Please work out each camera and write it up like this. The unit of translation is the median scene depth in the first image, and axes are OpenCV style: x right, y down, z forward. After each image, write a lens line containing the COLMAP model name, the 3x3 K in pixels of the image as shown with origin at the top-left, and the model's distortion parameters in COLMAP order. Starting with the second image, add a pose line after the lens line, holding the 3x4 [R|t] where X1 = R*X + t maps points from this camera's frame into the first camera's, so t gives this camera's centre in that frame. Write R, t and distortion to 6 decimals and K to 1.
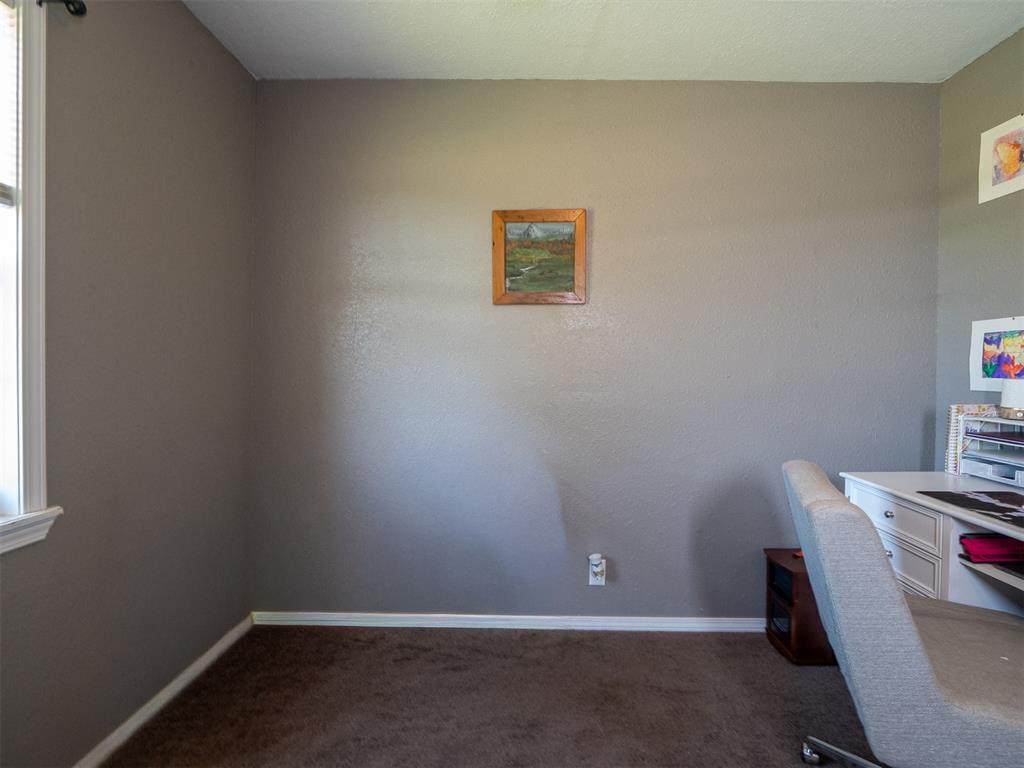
lens RADIAL K [[517.4, 0, 513.8], [0, 517.4, 379.5], [0, 0, 1]] dist [-0.017800, 0.004718]
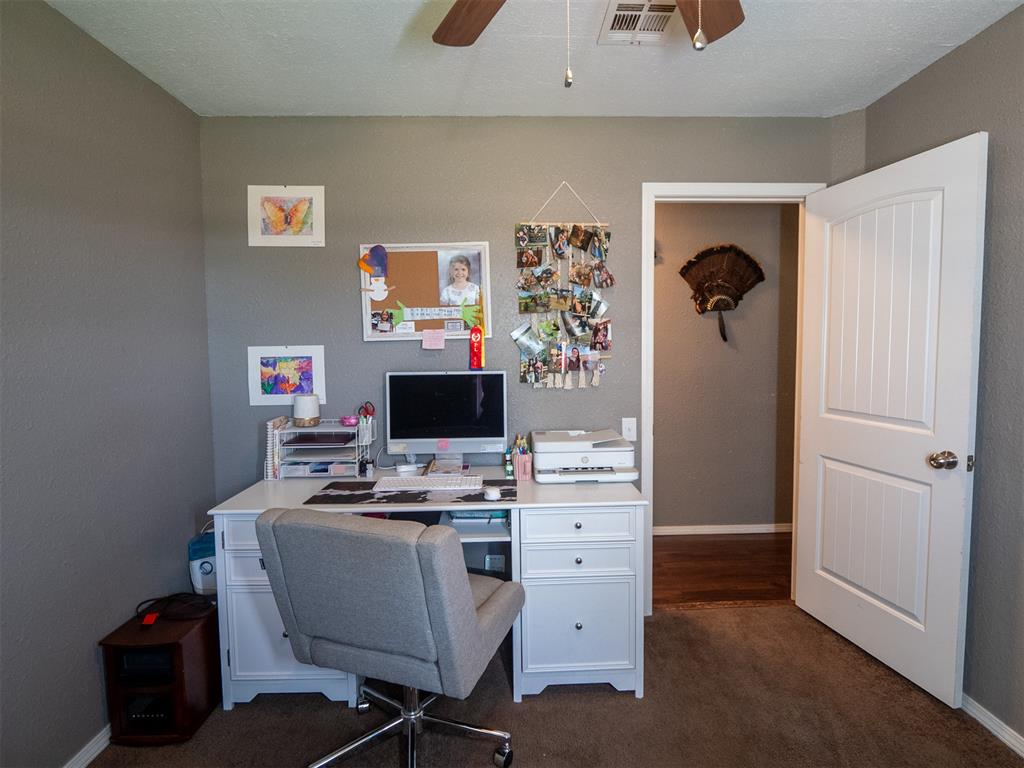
lens RADIAL K [[517.4, 0, 512.8], [0, 517.4, 379.5], [0, 0, 1]] dist [-0.017800, 0.004718]
pose [[-0.055597, -0.076234, 0.995539, -0.321133], [0.032748, 0.996405, 0.078130, -0.116412], [-0.997916, 0.036946, -0.052901, 0.489168]]
